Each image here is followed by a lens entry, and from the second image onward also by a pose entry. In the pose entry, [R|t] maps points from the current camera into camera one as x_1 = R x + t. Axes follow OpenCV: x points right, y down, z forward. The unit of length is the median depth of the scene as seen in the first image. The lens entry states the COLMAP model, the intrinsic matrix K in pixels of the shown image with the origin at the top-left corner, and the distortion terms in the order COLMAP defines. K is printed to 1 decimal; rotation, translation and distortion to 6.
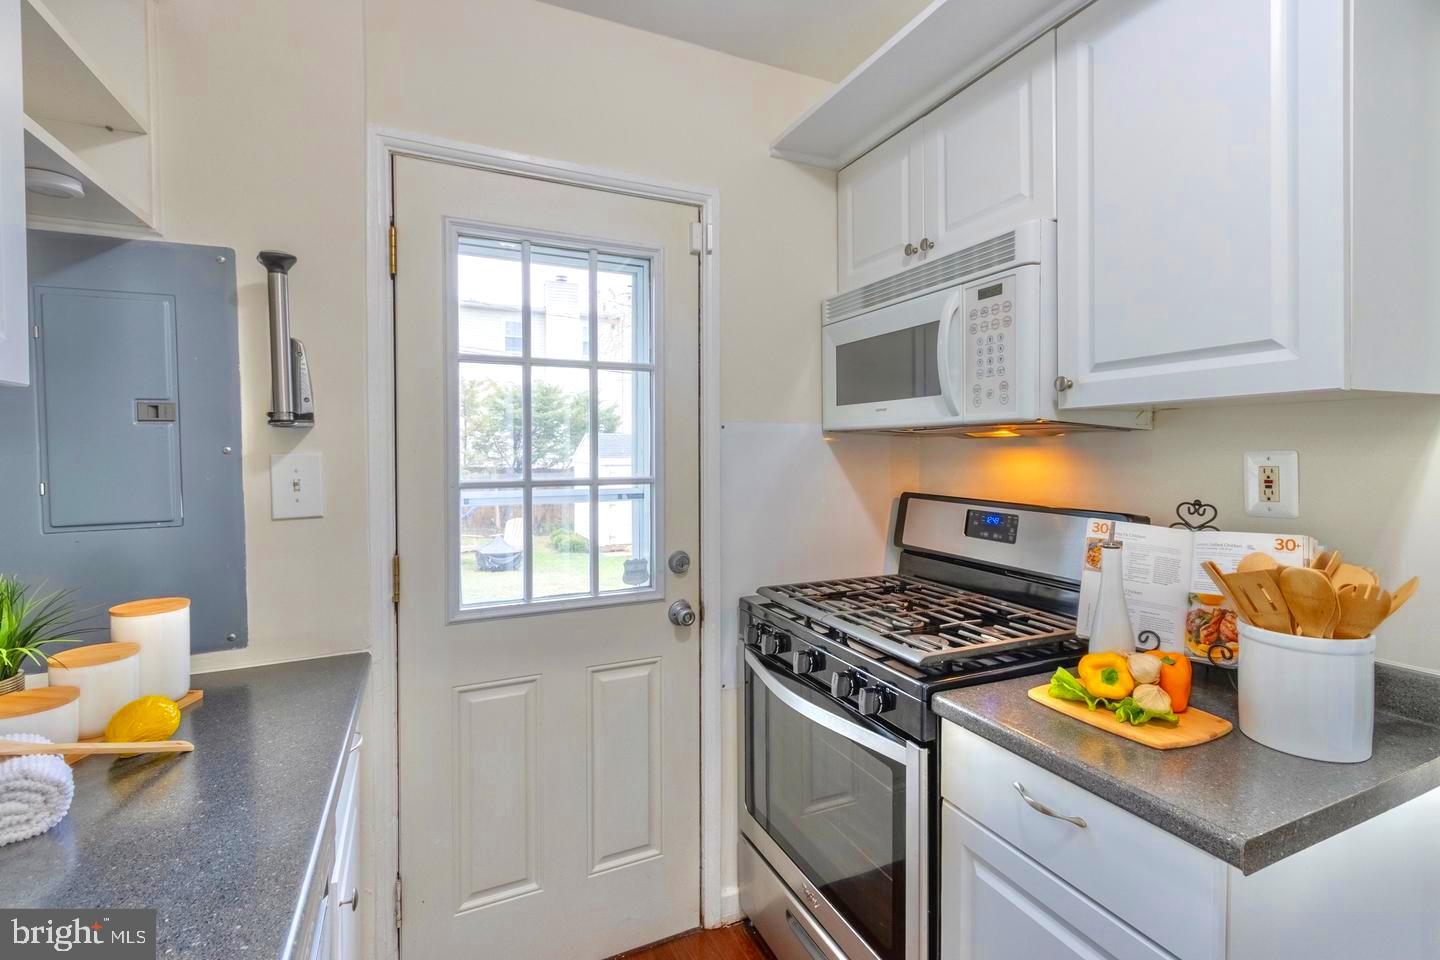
lens RADIAL K [[662.5, 0, 730.9], [0, 662.5, 453.1], [0, 0, 1]] dist [0.005987, -0.000187]
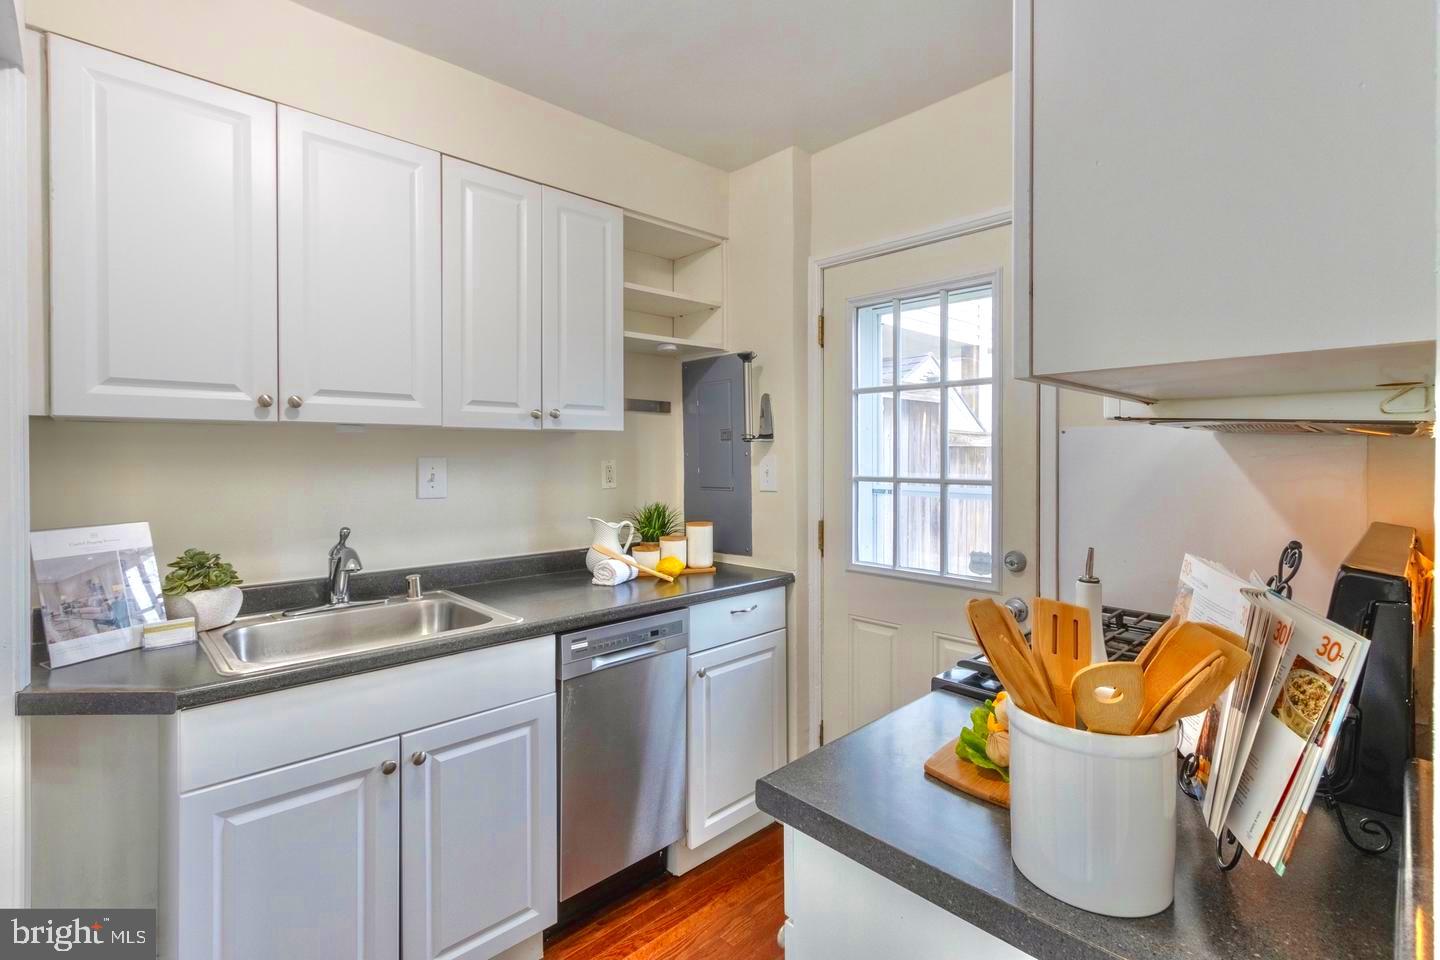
lens RADIAL K [[662.5, 0, 726.8], [0, 662.5, 458.5], [0, 0, 1]] dist [0.005987, -0.000187]
pose [[0.326930, 0.009530, -0.945000, 0.876055], [-0.009774, 0.999930, 0.006703, -0.003170], [0.944998, 0.007045, 0.327000, 0.248387]]
